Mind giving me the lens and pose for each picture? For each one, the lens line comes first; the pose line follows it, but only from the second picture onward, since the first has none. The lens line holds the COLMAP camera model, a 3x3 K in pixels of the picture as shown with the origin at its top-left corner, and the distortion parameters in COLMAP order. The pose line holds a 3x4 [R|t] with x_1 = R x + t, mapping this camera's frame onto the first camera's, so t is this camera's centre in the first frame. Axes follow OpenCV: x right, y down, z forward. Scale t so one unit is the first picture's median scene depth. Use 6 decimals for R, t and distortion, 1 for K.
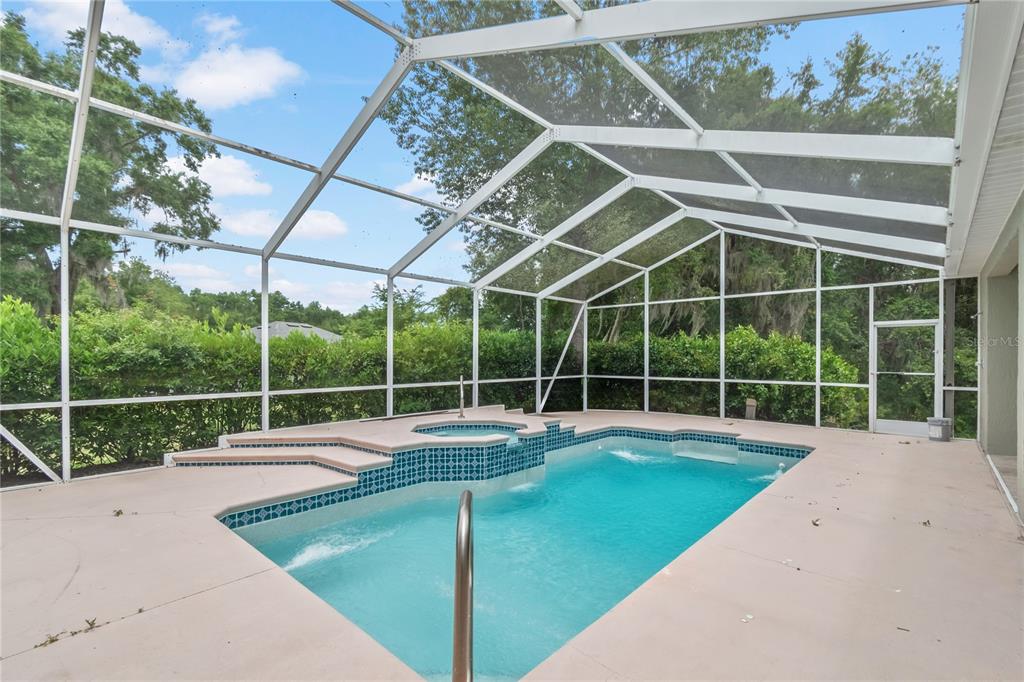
lens RADIAL K [[459.4, 0, 524.9], [0, 459.4, 365.0], [0, 0, 1]] dist [0.003887, -0.000613]
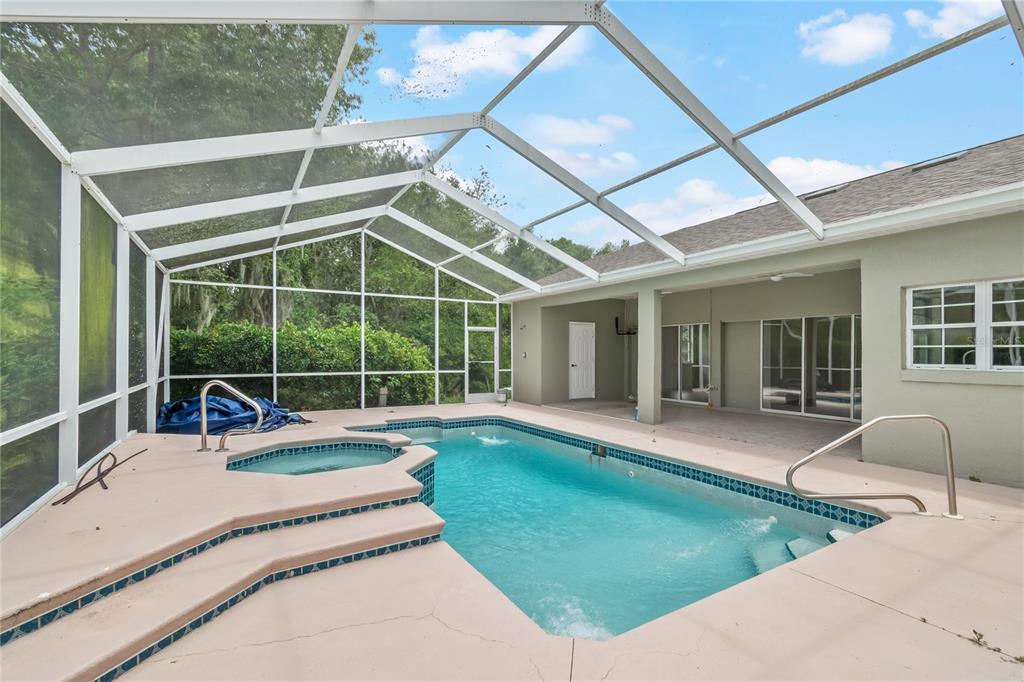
lens RADIAL K [[459.4, 0, 514.6], [0, 459.4, 350.7], [0, 0, 1]] dist [0.003887, -0.000613]
pose [[0.301293, 0.002132, 0.953529, -0.561887], [0.014604, 0.999870, -0.006850, -0.005857], [-0.953420, 0.015989, 0.301222, 0.427023]]
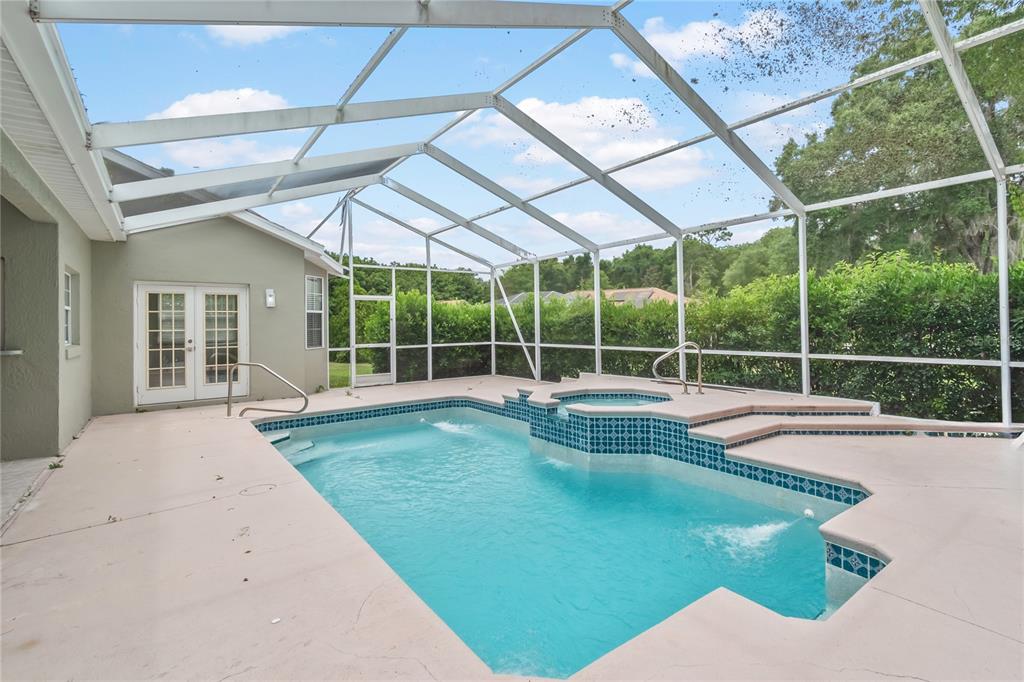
lens RADIAL K [[486.9, 0, 551.9], [0, 486.9, 311.5], [0, 0, 1]] dist [0.001336, -0.000121]
pose [[-0.186876, -0.023598, -0.982100, 0.737330], [0.000713, 0.999708, -0.024157, -0.011094], [0.982383, -0.005215, -0.186804, 0.897860]]
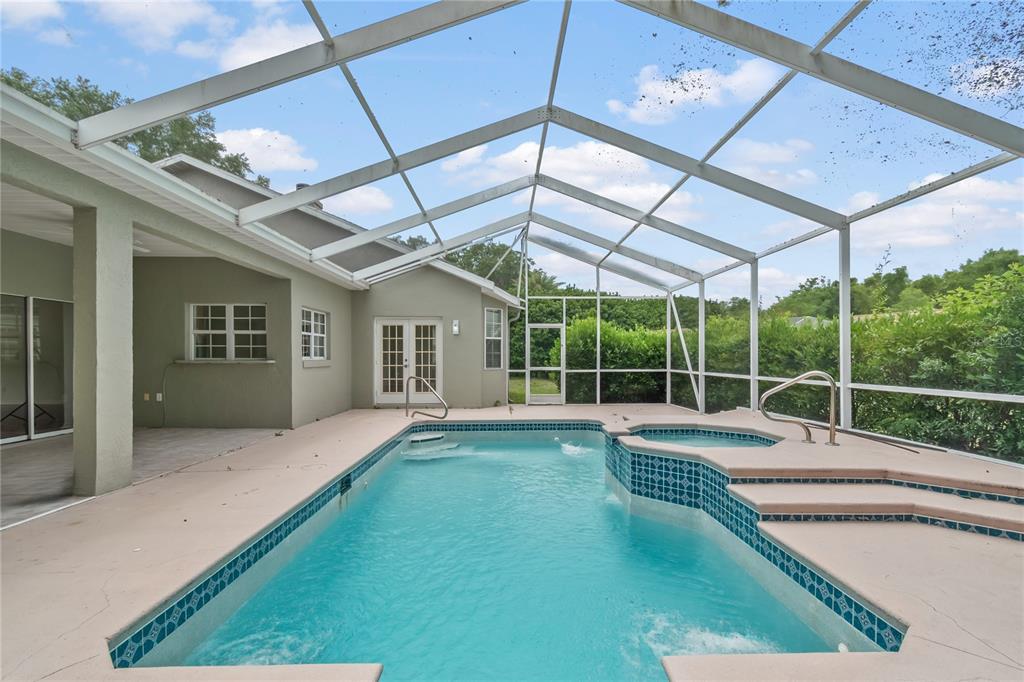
lens RADIAL K [[459.4, 0, 524.3], [0, 459.4, 354.7], [0, 0, 1]] dist [0.003887, -0.000613]
pose [[-0.732679, -0.004180, -0.680561, 0.518039], [-0.009142, 0.999951, 0.003700, 0.002439], [0.680513, 0.008932, -0.732682, 1.150468]]
